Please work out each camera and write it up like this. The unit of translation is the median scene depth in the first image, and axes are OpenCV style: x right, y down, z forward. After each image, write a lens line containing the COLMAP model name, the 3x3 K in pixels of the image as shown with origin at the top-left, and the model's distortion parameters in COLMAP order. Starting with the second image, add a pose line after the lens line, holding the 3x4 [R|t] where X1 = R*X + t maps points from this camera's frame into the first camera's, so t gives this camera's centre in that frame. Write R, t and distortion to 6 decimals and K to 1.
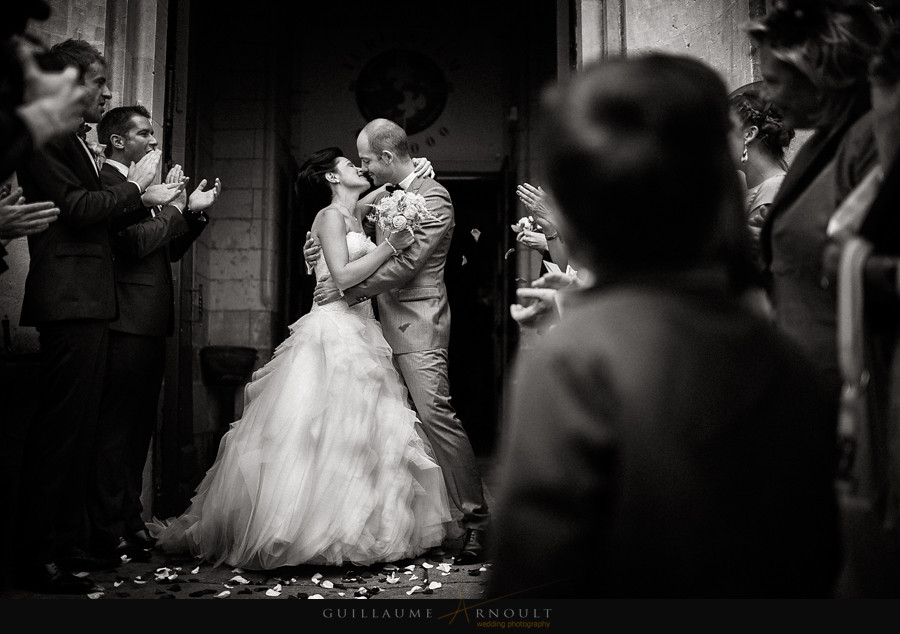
lens RADIAL K [[932.7, 0, 450.0], [0, 932.7, 317.0], [0, 0, 1]] dist [-0.079684, 0.051084]
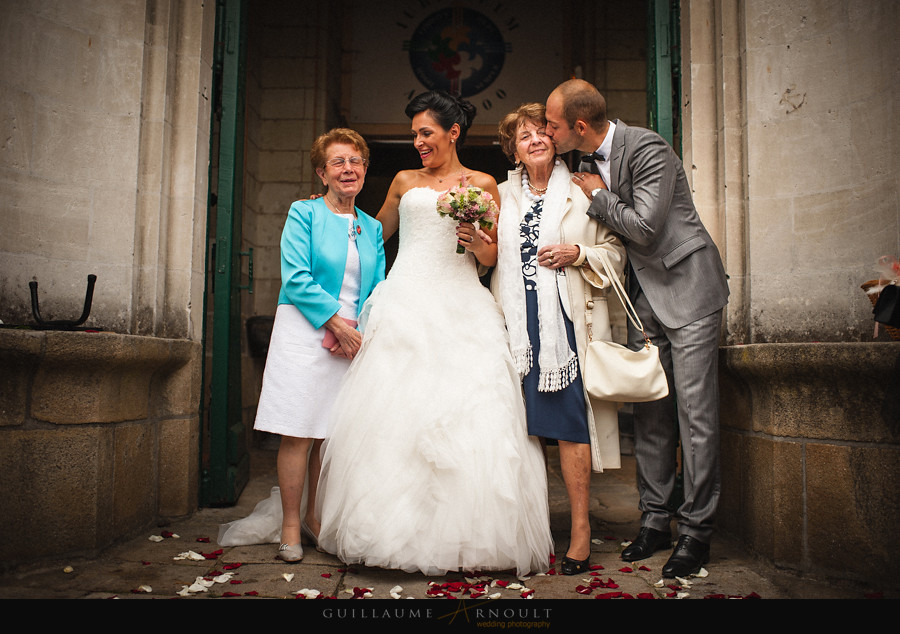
lens RADIAL K [[901.8, 0, 450.0], [0, 901.8, 317.0], [0, 0, 1]] dist [-0.088296, 0.024496]
pose [[0.999427, 0.011890, -0.031705, -0.051085], [-0.011000, 0.999545, 0.028099, 0.006860], [0.032024, -0.027734, 0.999102, 0.140759]]
